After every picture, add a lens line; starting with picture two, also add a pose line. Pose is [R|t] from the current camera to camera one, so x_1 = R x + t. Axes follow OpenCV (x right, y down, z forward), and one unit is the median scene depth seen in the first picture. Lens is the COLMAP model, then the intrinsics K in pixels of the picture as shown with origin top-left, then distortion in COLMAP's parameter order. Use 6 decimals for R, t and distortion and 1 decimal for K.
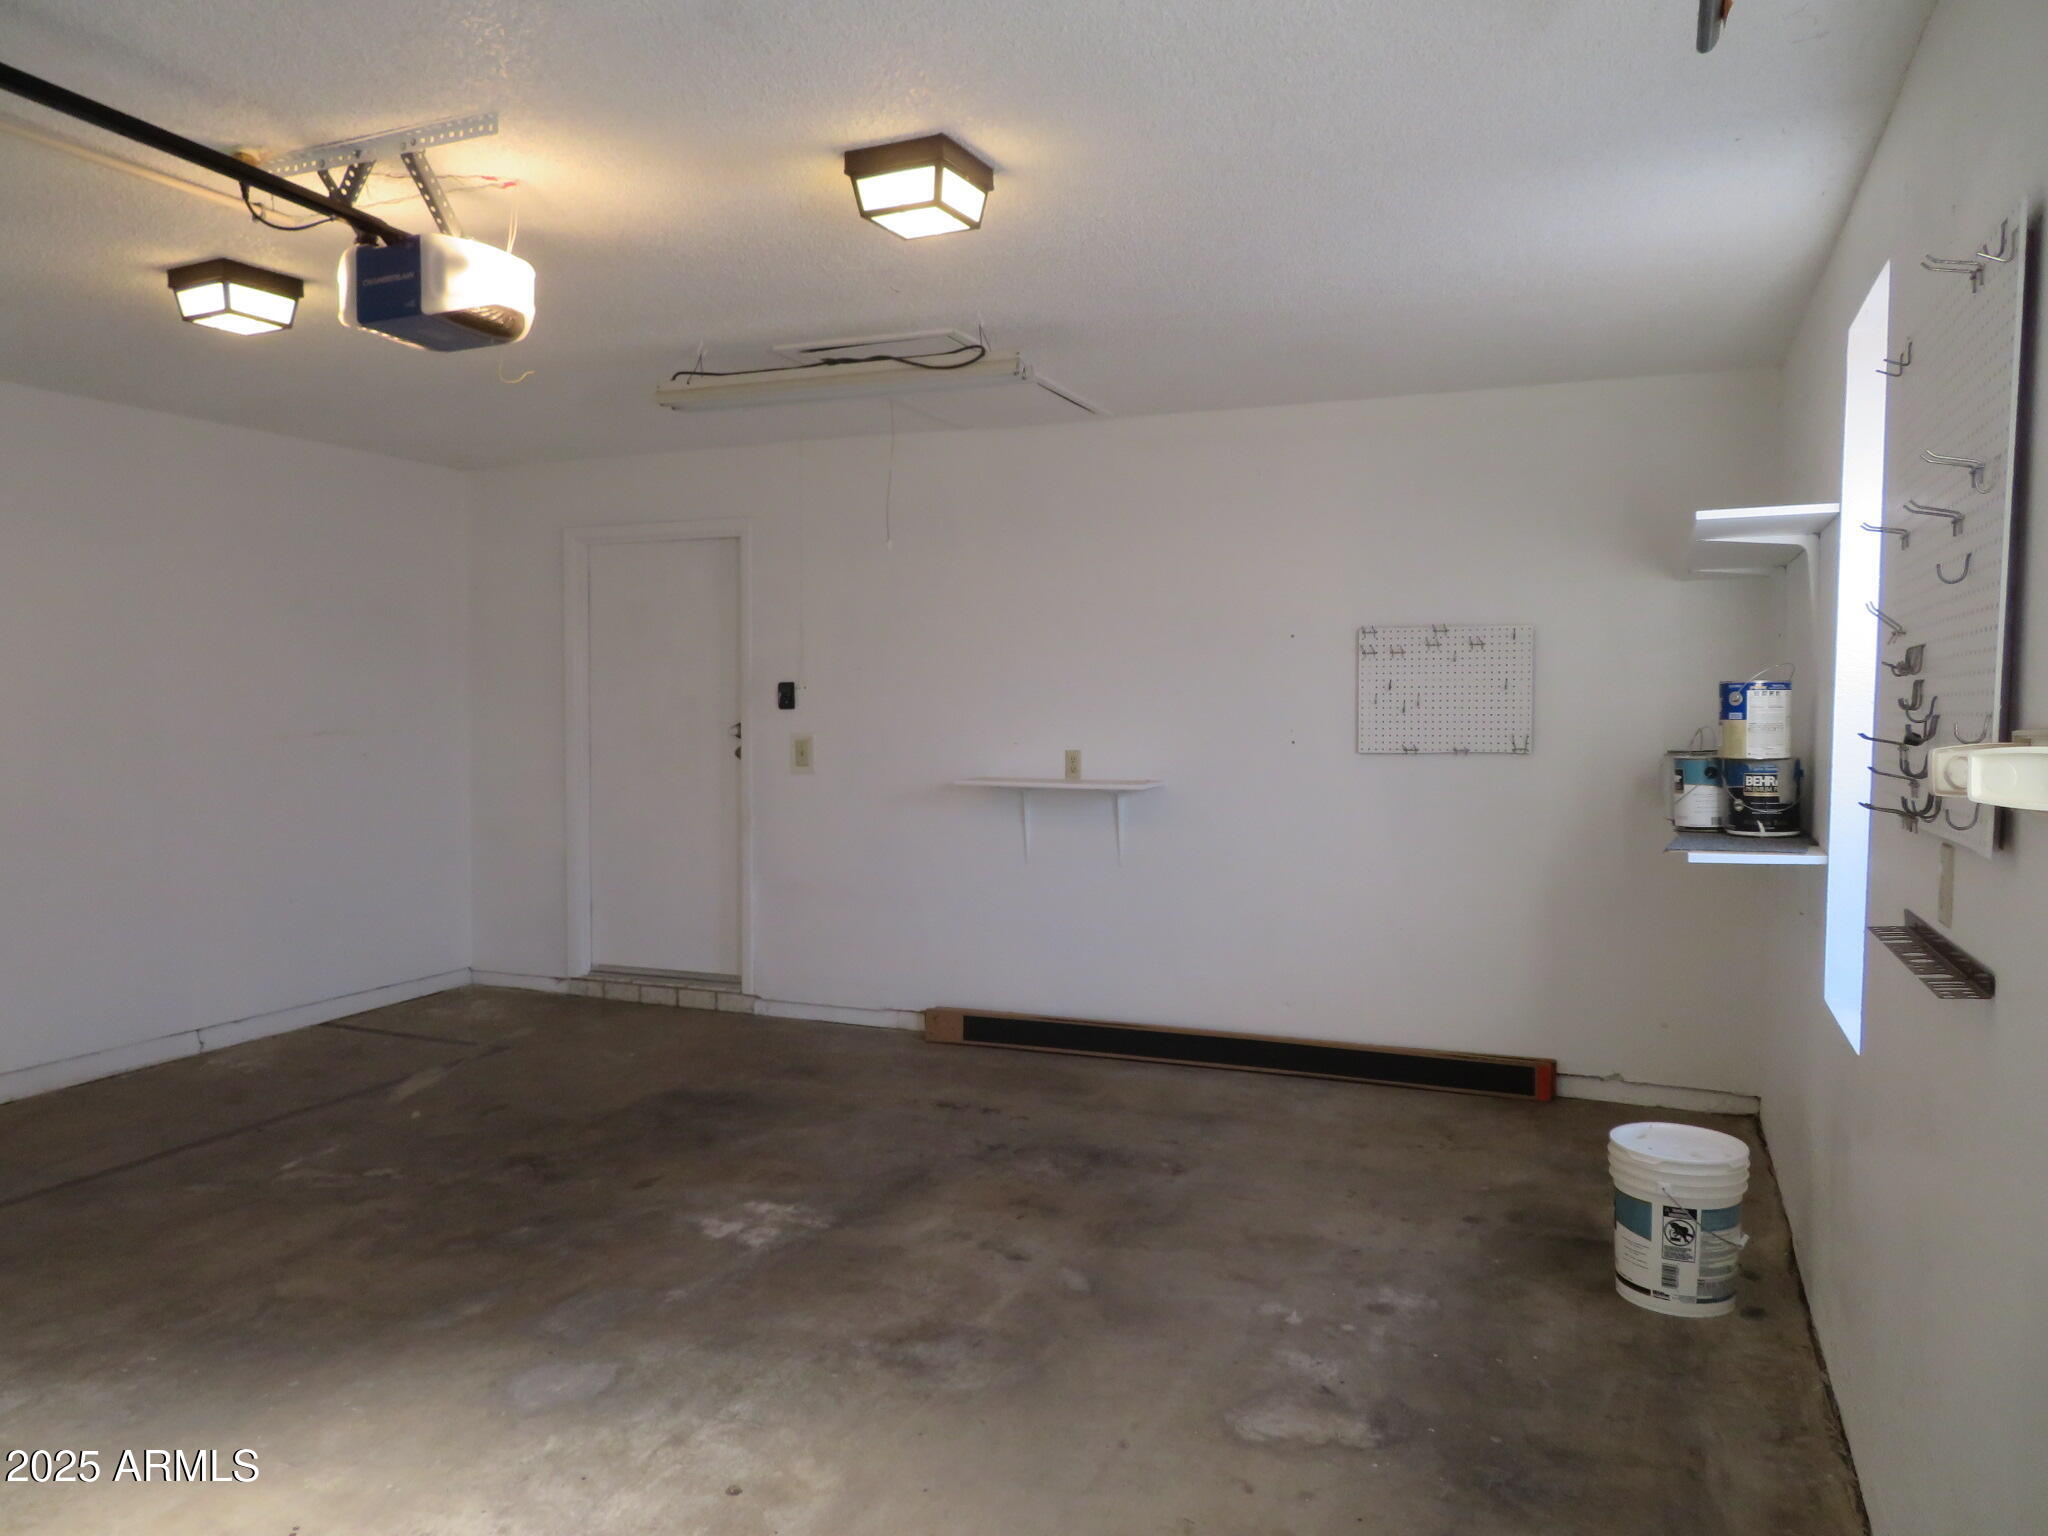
lens RADIAL K [[1452.4, 0, 1026.4], [0, 1452.4, 761.5], [0, 0, 1]] dist [-0.016281, 0.005796]
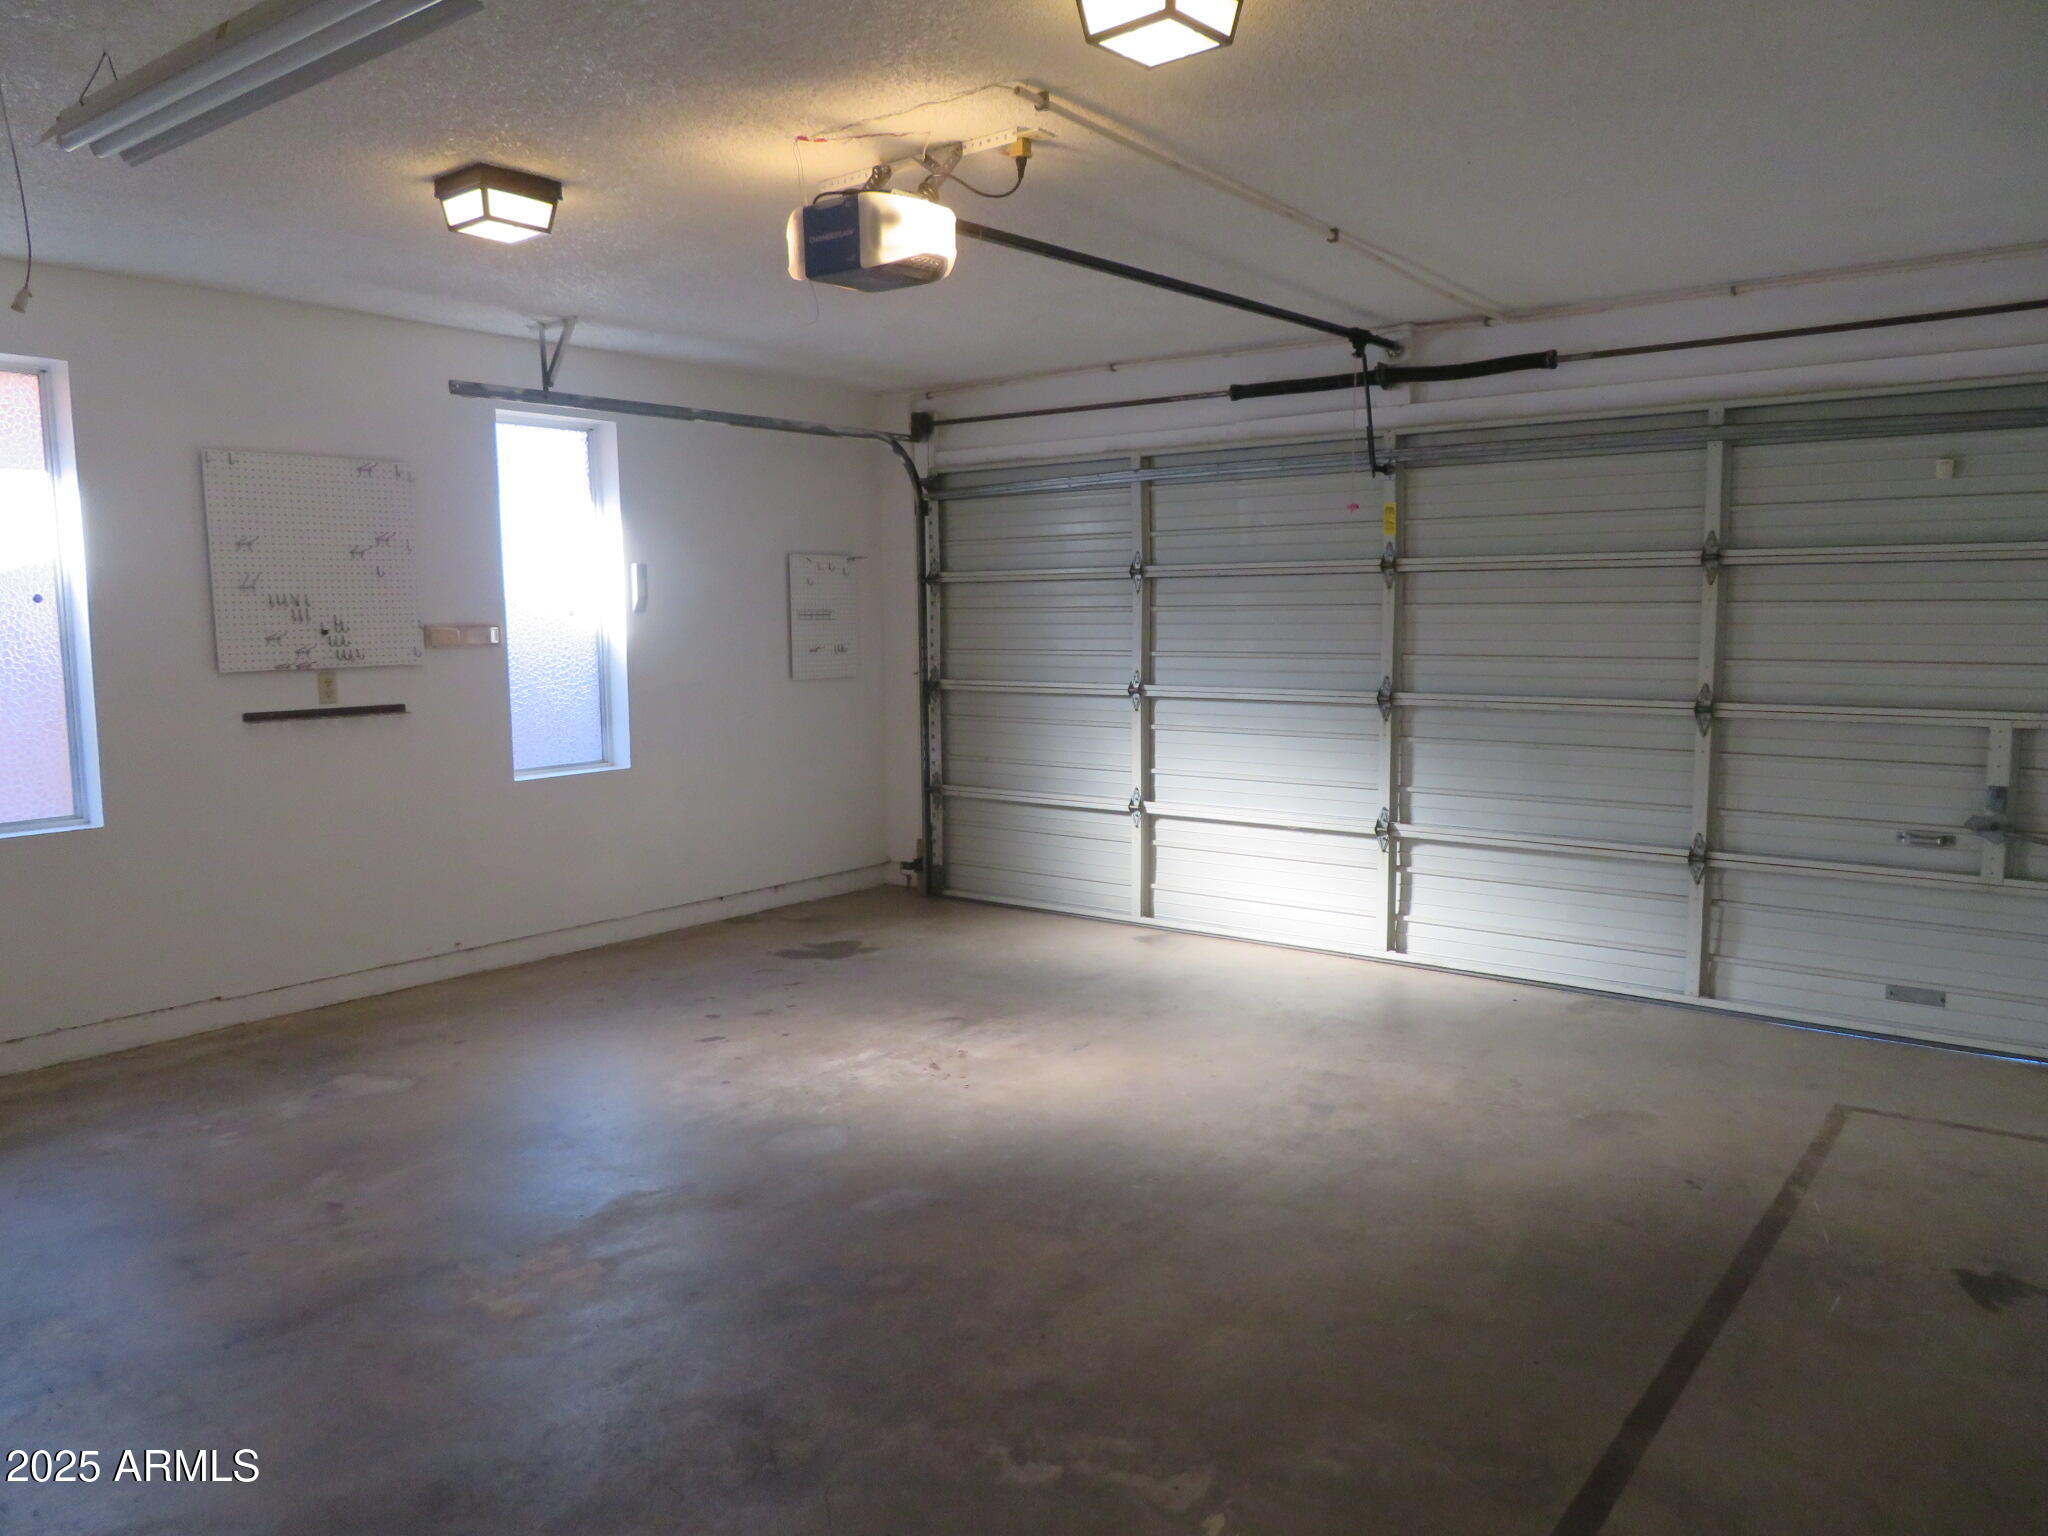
lens RADIAL K [[1452.4, 0, 1026.4], [0, 1452.4, 761.5], [0, 0, 1]] dist [-0.016281, 0.005796]
pose [[-0.967835, -0.020499, 0.250749, -0.781965], [0.017092, 0.989015, 0.146824, -0.088717], [-0.251005, 0.146387, -0.956853, 2.020038]]
